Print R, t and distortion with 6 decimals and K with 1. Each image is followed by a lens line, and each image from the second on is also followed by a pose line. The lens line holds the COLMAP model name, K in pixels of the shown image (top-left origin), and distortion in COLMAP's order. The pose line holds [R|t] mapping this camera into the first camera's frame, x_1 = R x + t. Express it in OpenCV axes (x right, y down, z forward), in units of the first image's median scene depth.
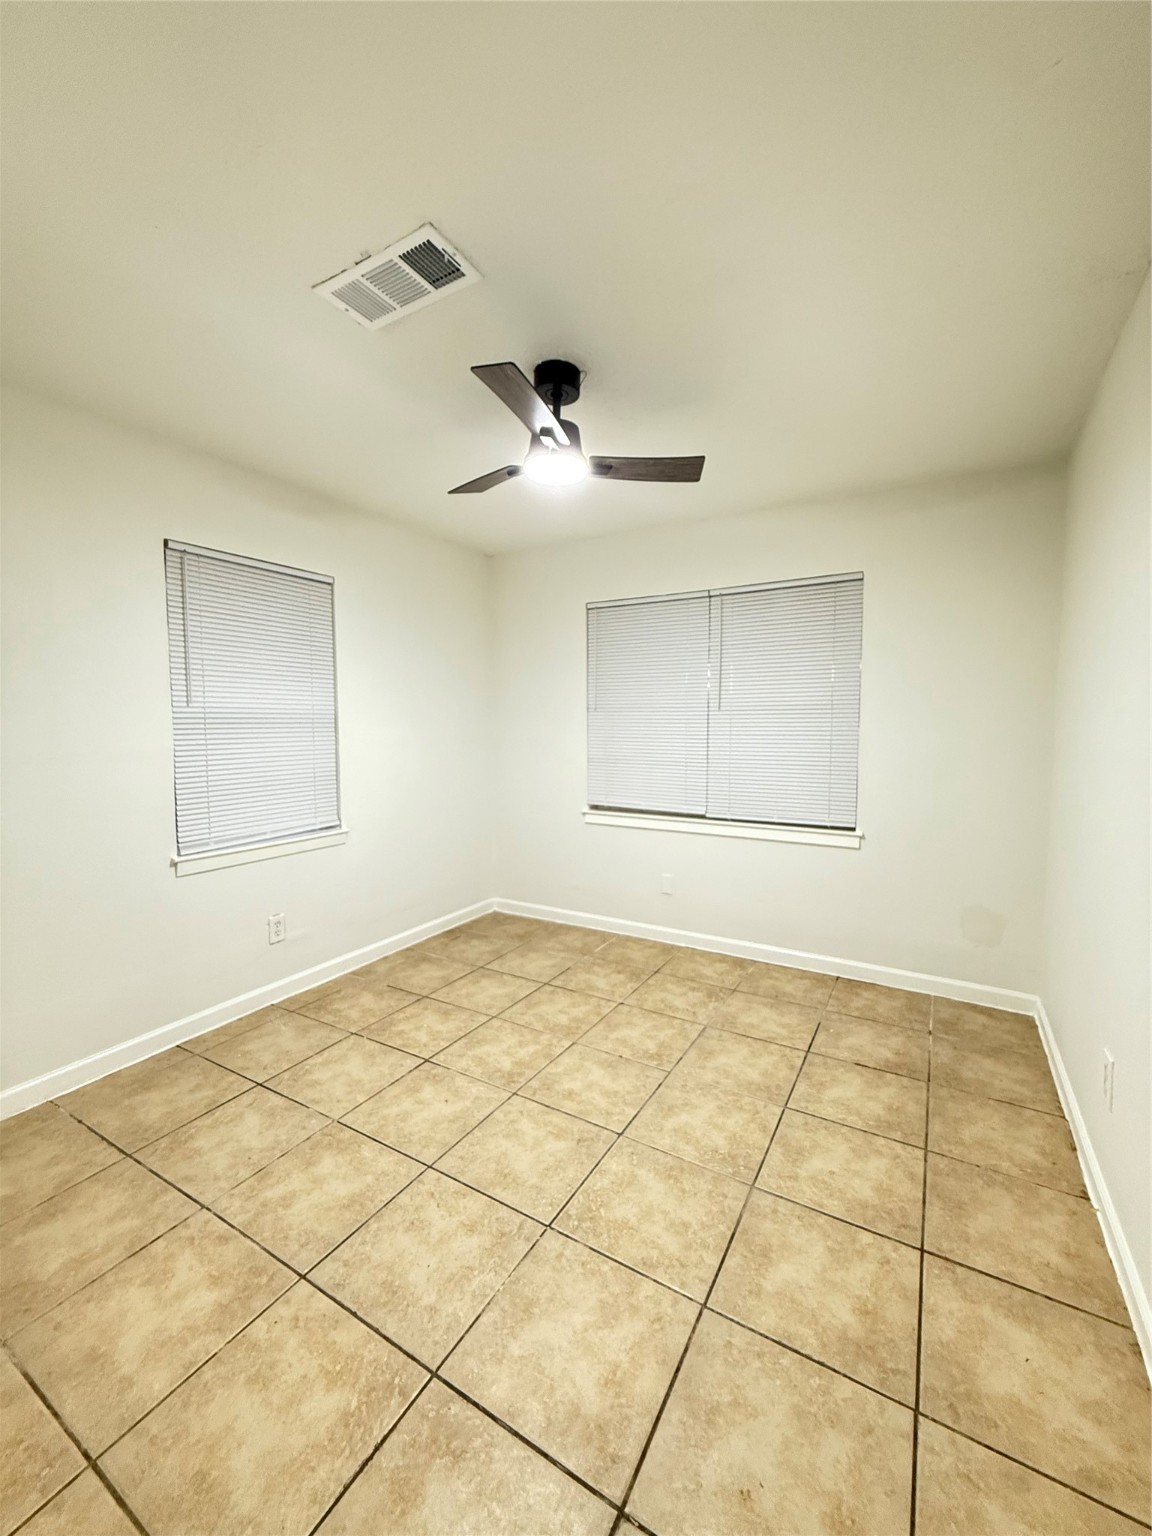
lens RADIAL K [[615.3, 0, 575.5], [0, 615.3, 751.5], [0, 0, 1]] dist [0.002366, -0.000332]
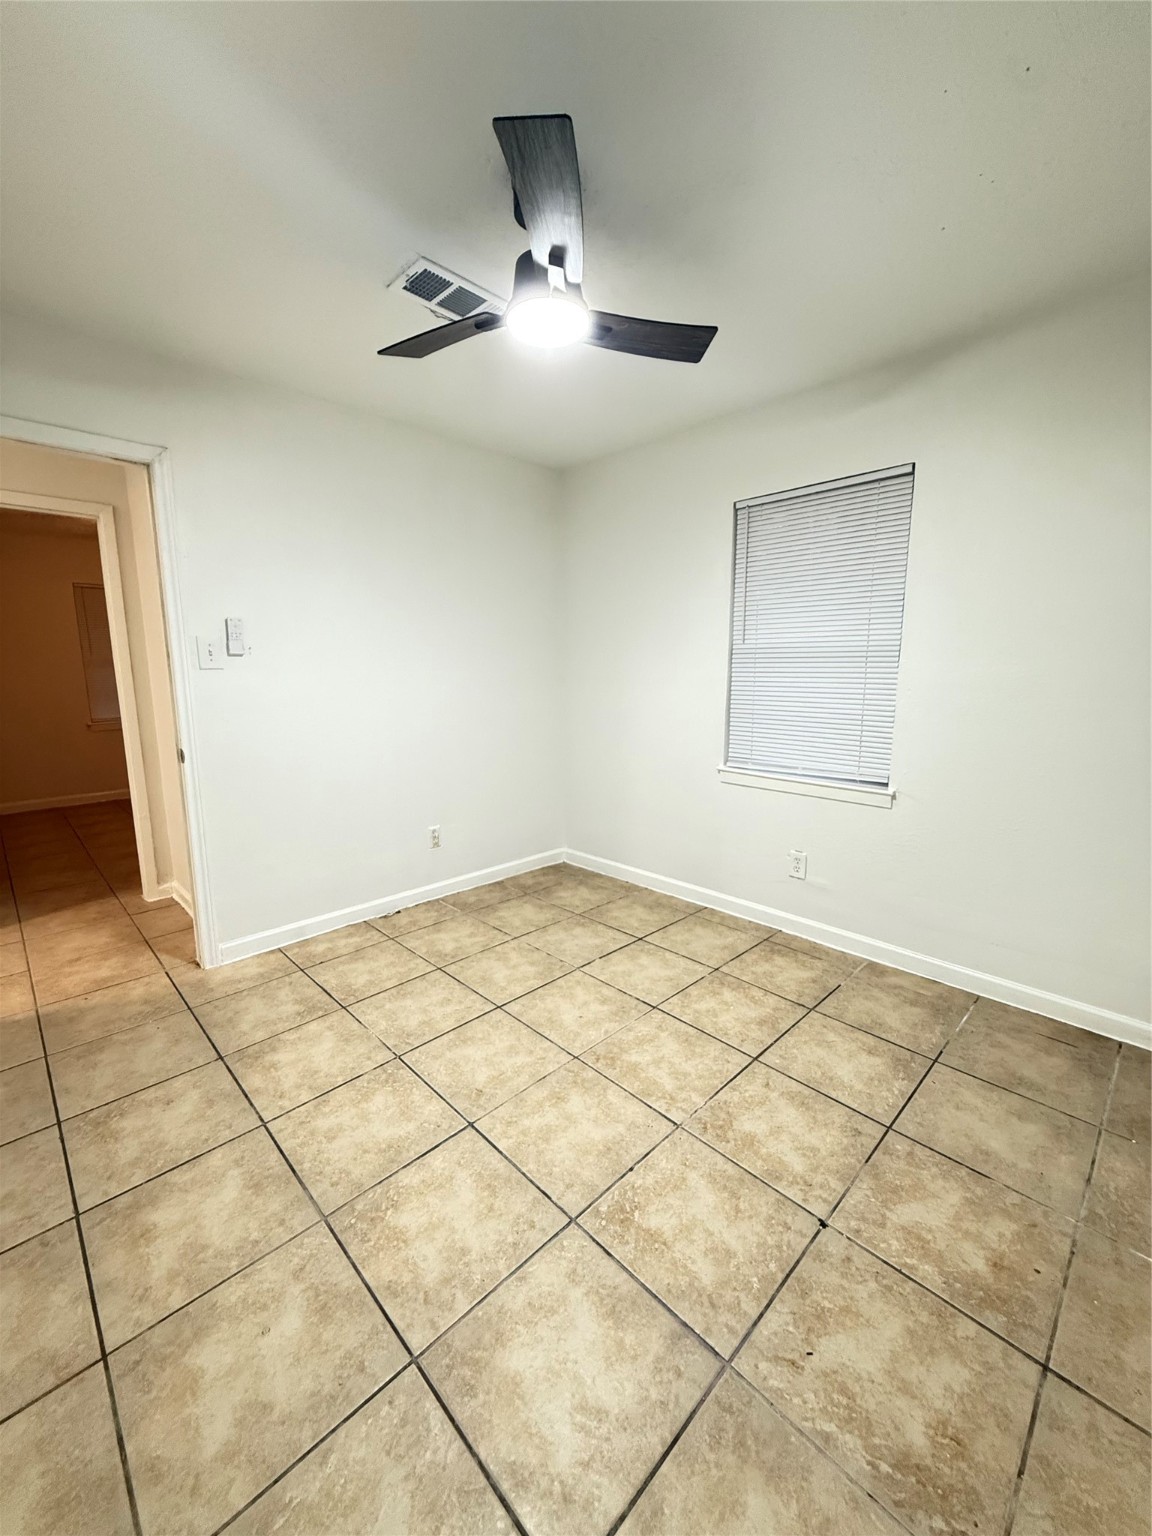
lens RADIAL K [[615.3, 0, 578.3], [0, 615.3, 765.1], [0, 0, 1]] dist [0.002366, -0.000332]
pose [[-0.259186, 0.163384, -0.951908, 0.708925], [-0.038304, 0.983074, 0.179162, -0.050252], [0.965068, 0.082898, -0.248540, 1.180972]]
